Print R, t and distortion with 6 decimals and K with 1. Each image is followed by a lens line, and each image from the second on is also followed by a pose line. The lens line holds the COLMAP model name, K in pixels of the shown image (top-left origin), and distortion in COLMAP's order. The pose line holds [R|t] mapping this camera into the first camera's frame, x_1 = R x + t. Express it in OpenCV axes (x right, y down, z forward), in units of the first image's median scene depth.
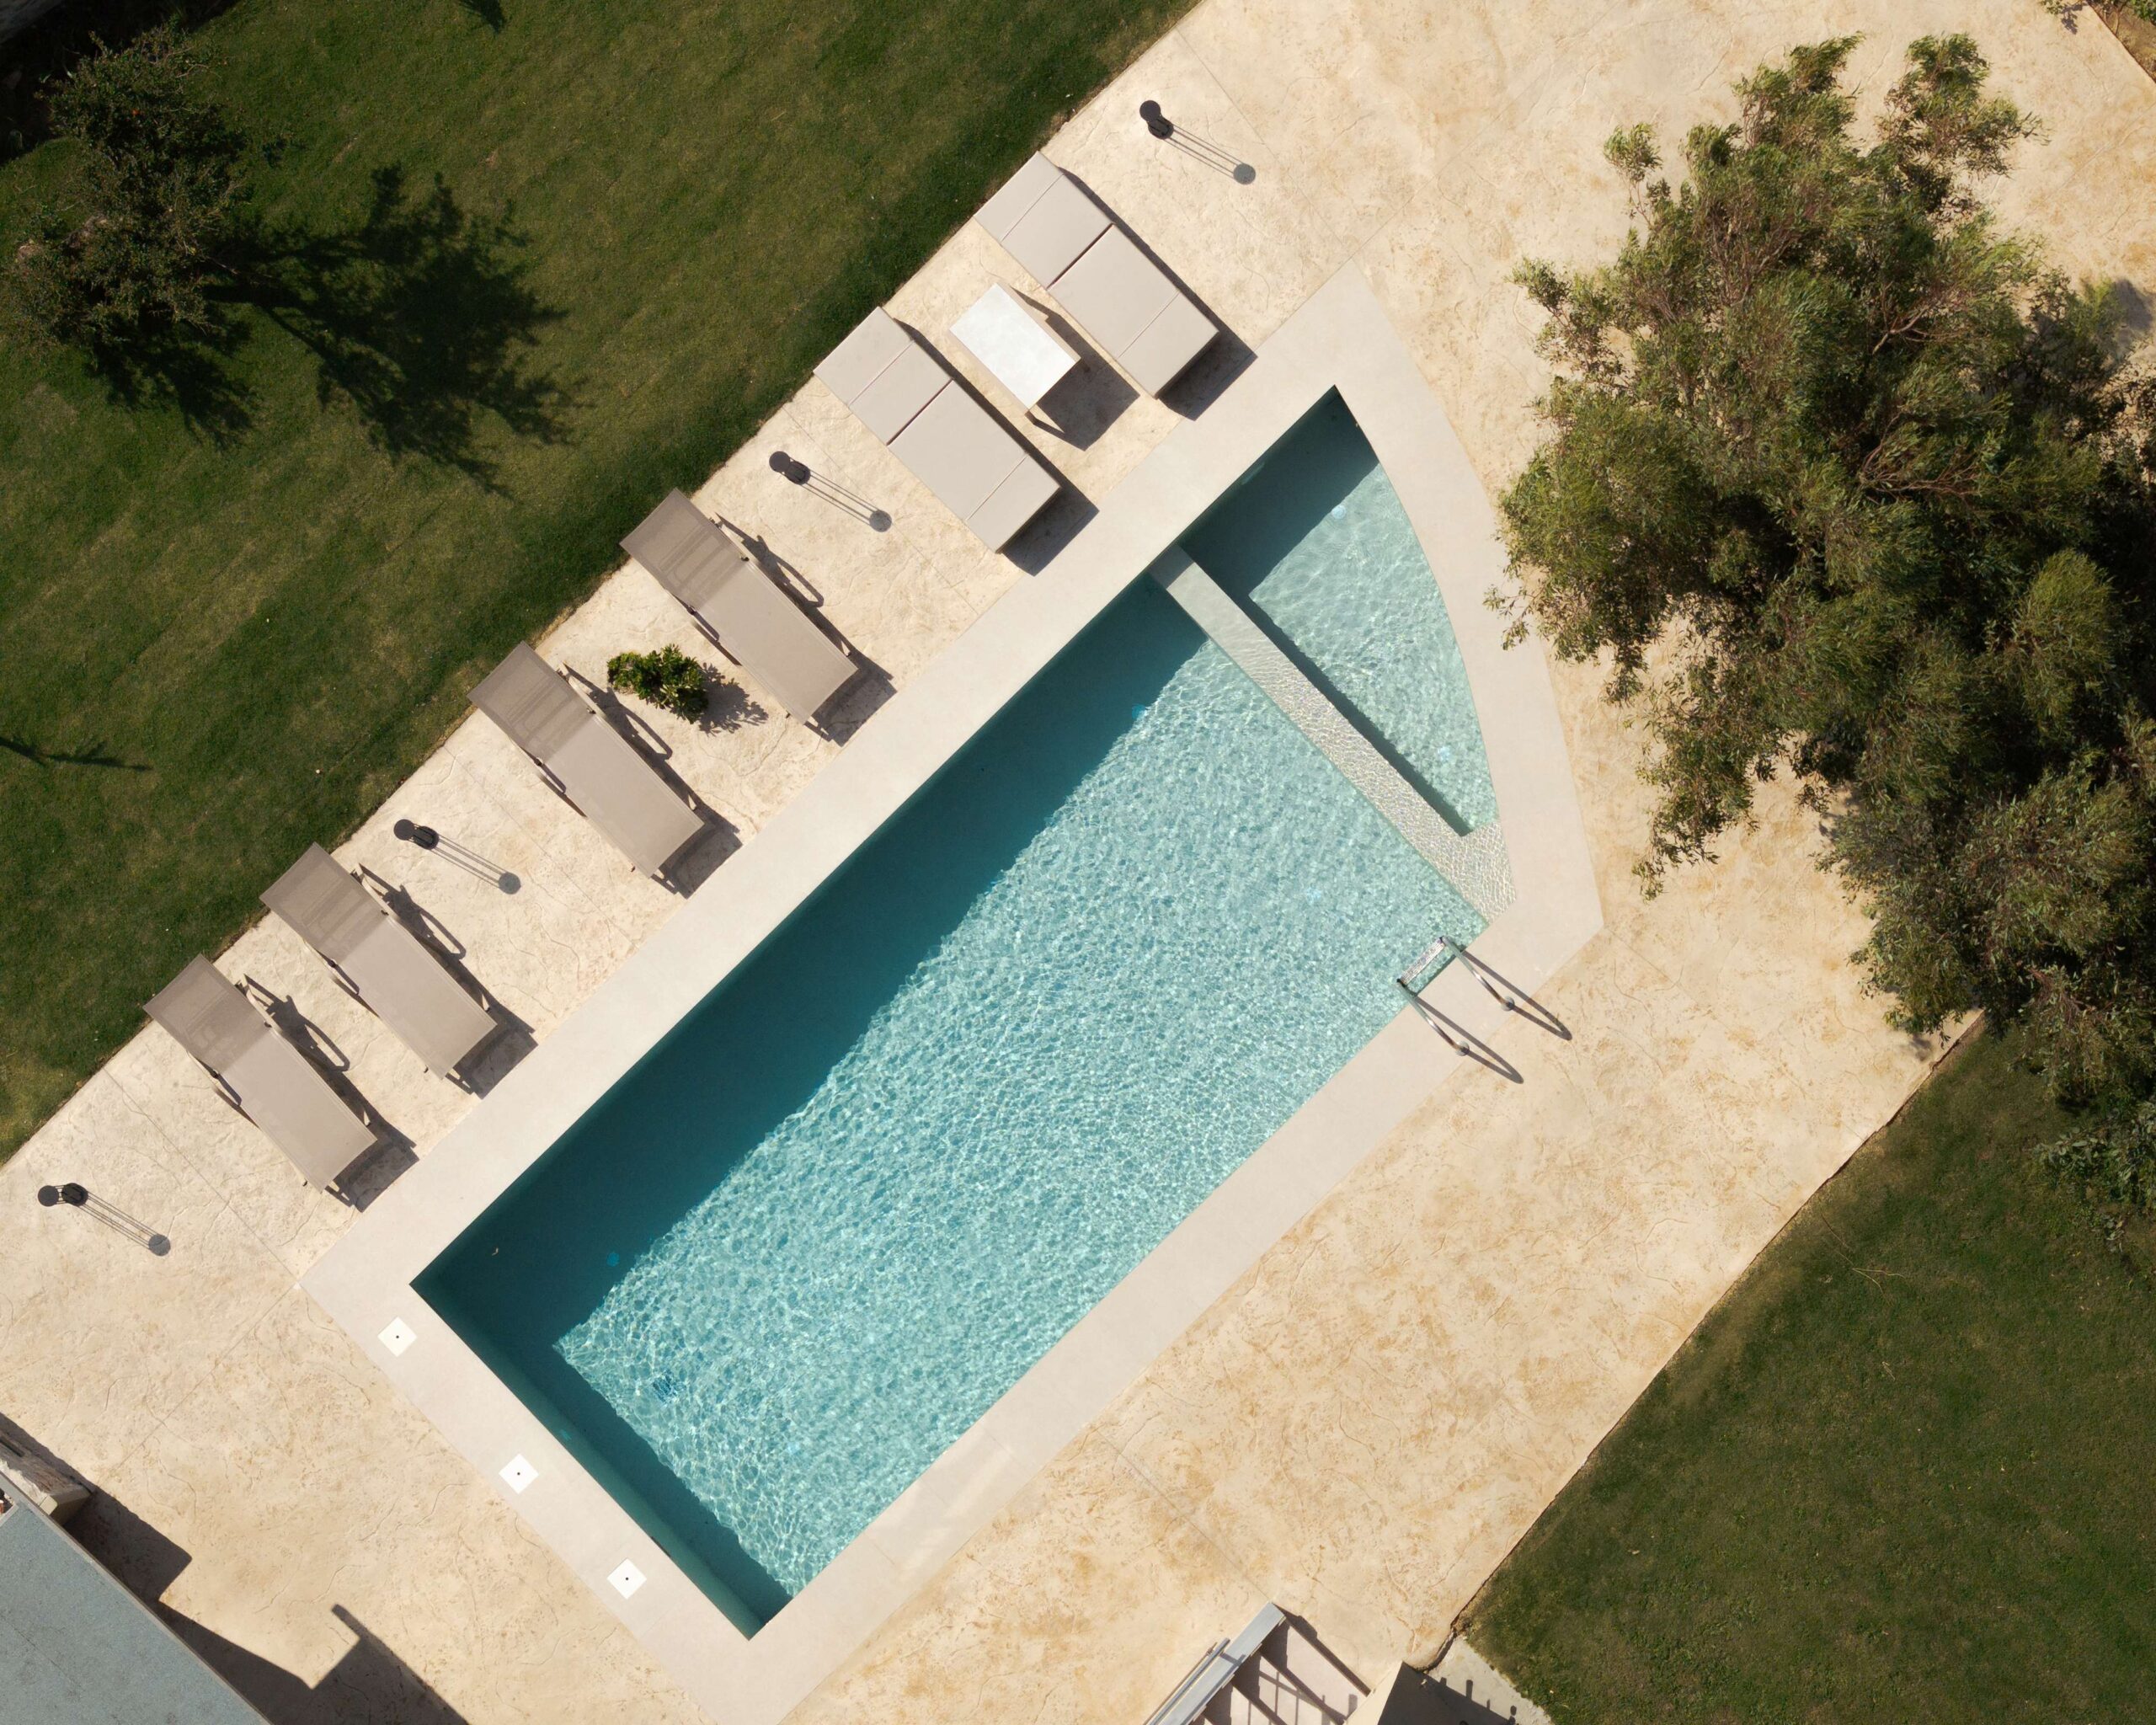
lens RADIAL K [[8083.9, 0, 1078.0], [0, 8083.9, 862.5], [0, 0, 1]] dist [-1.041832, -1.478531]
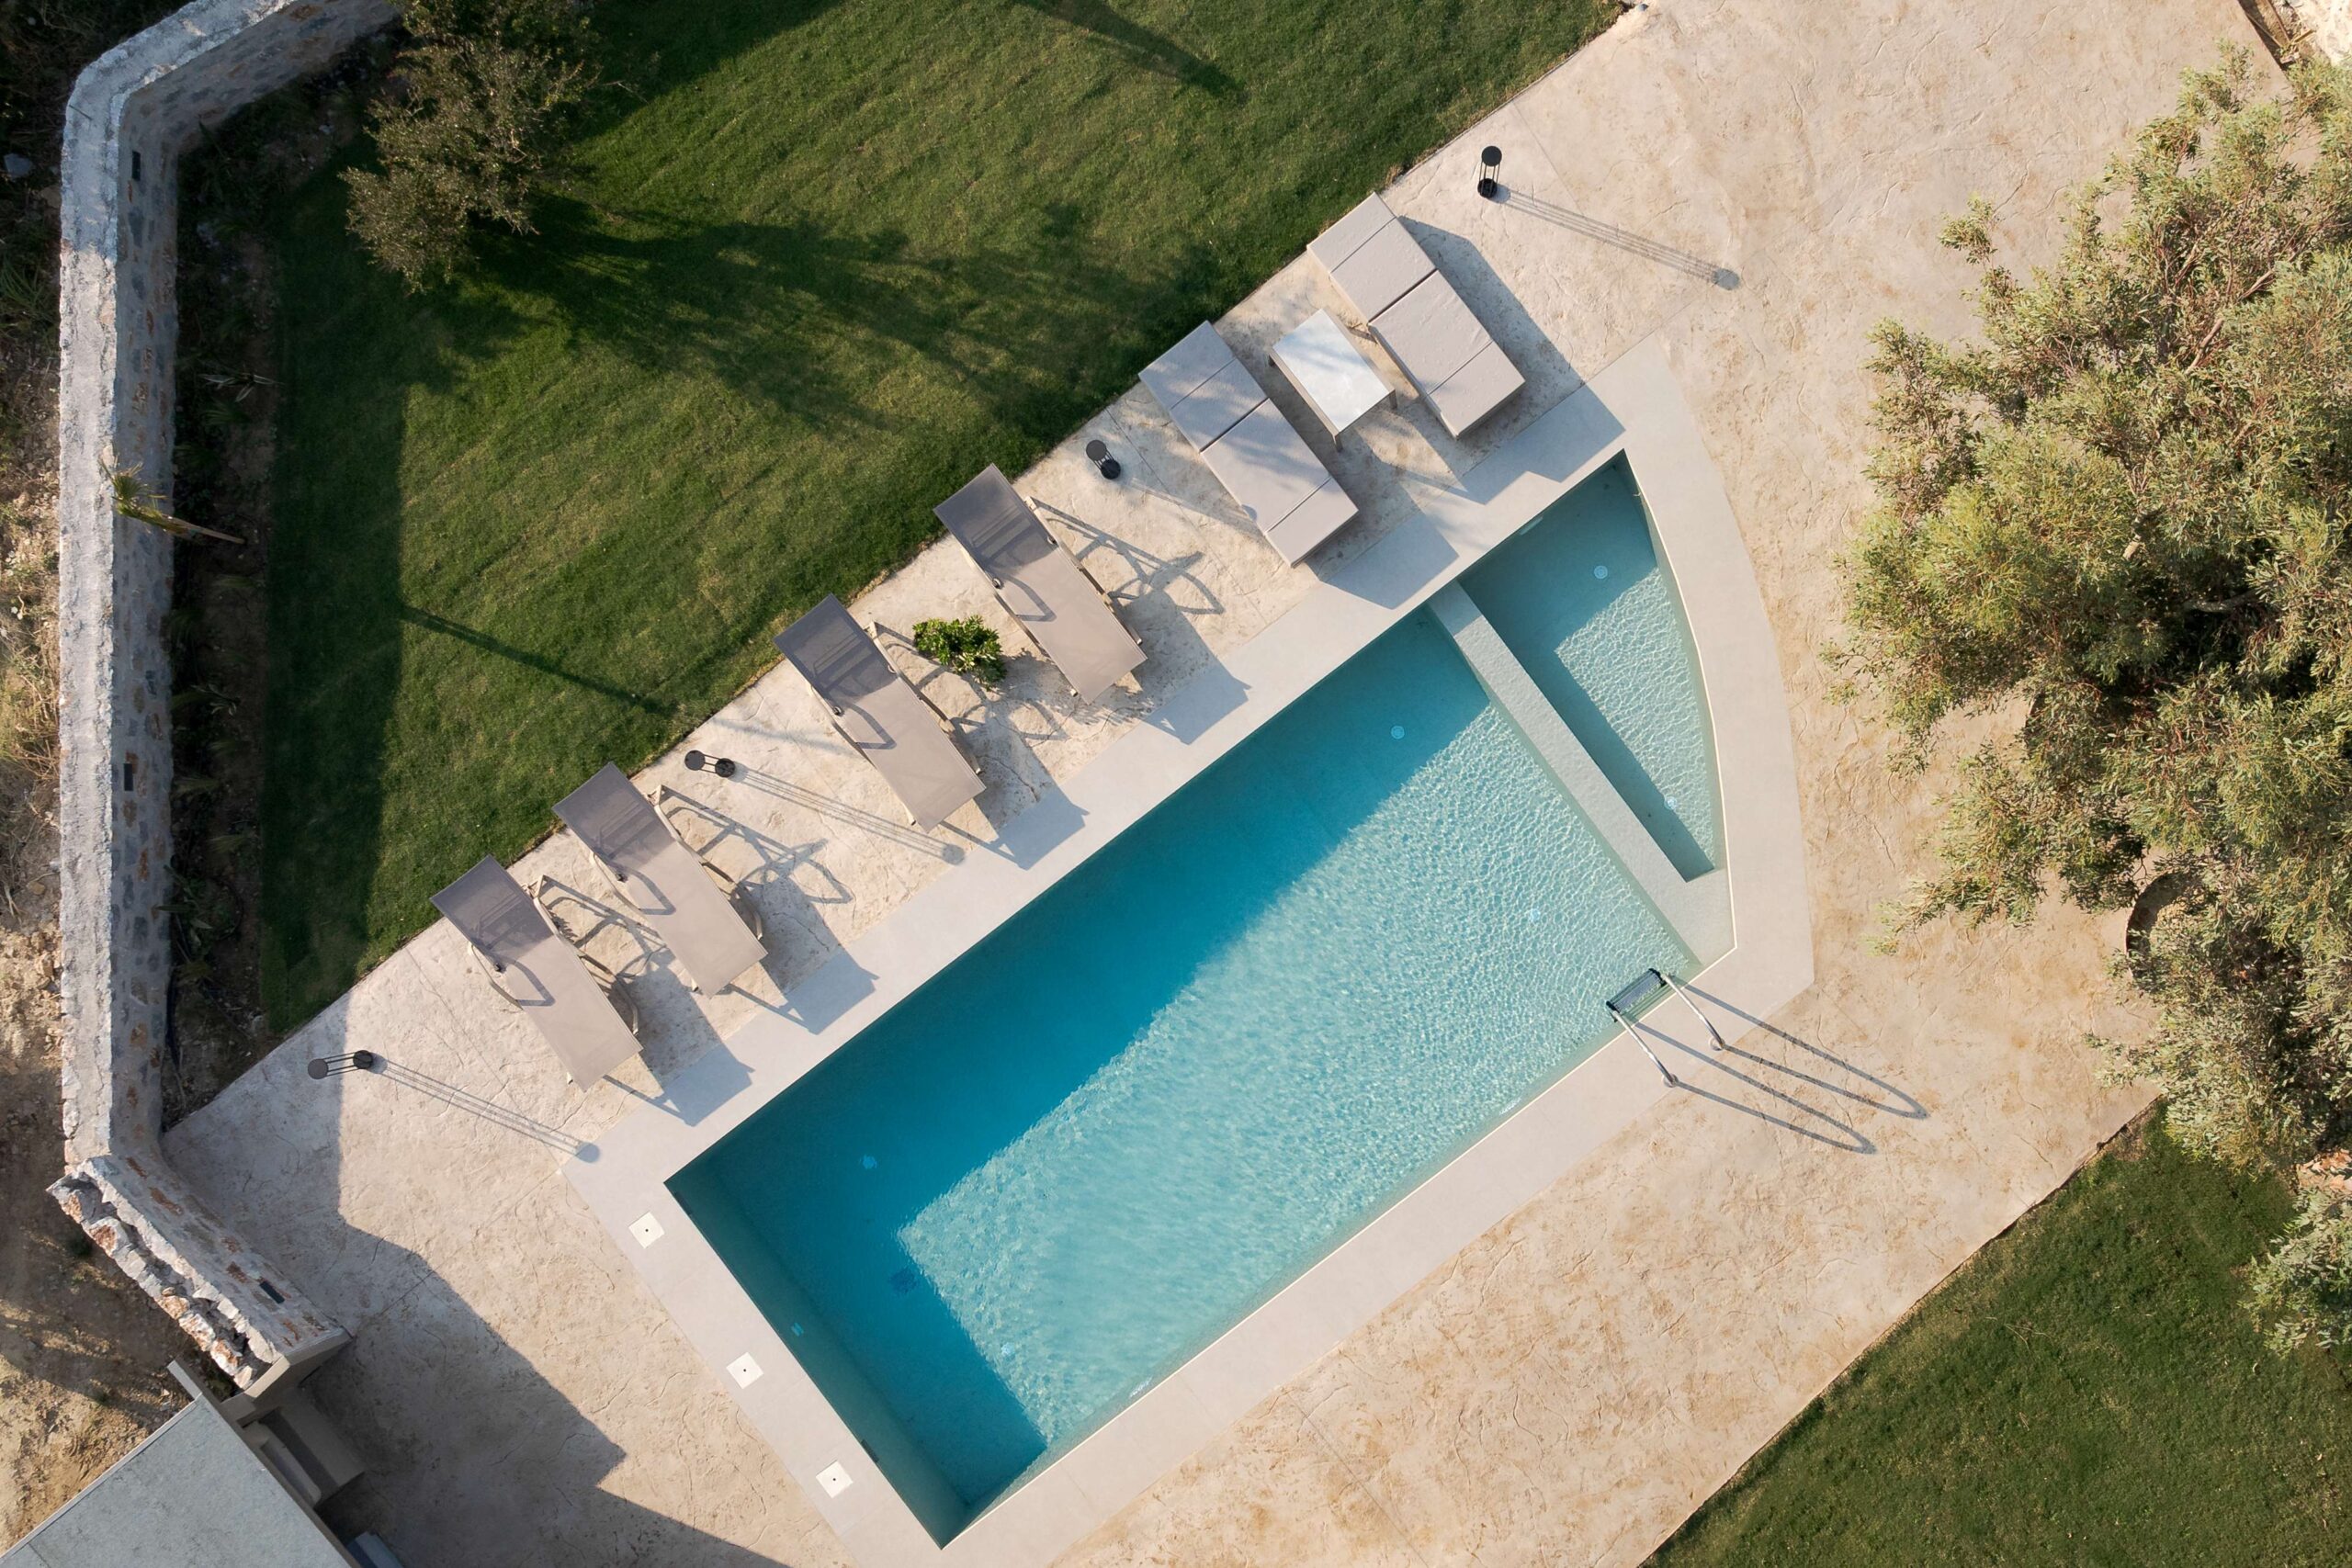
lens RADIAL K [[1930.4, 0, 1176.0], [0, 1930.4, 784.0], [0, 0, 1]] dist [-0.162582, 0.002330]
pose [[0.993049, 0.117259, 0.010166, -0.024492], [-0.117335, 0.993066, 0.007261, -0.010036], [-0.009244, -0.008404, 0.999922, 0.748876]]
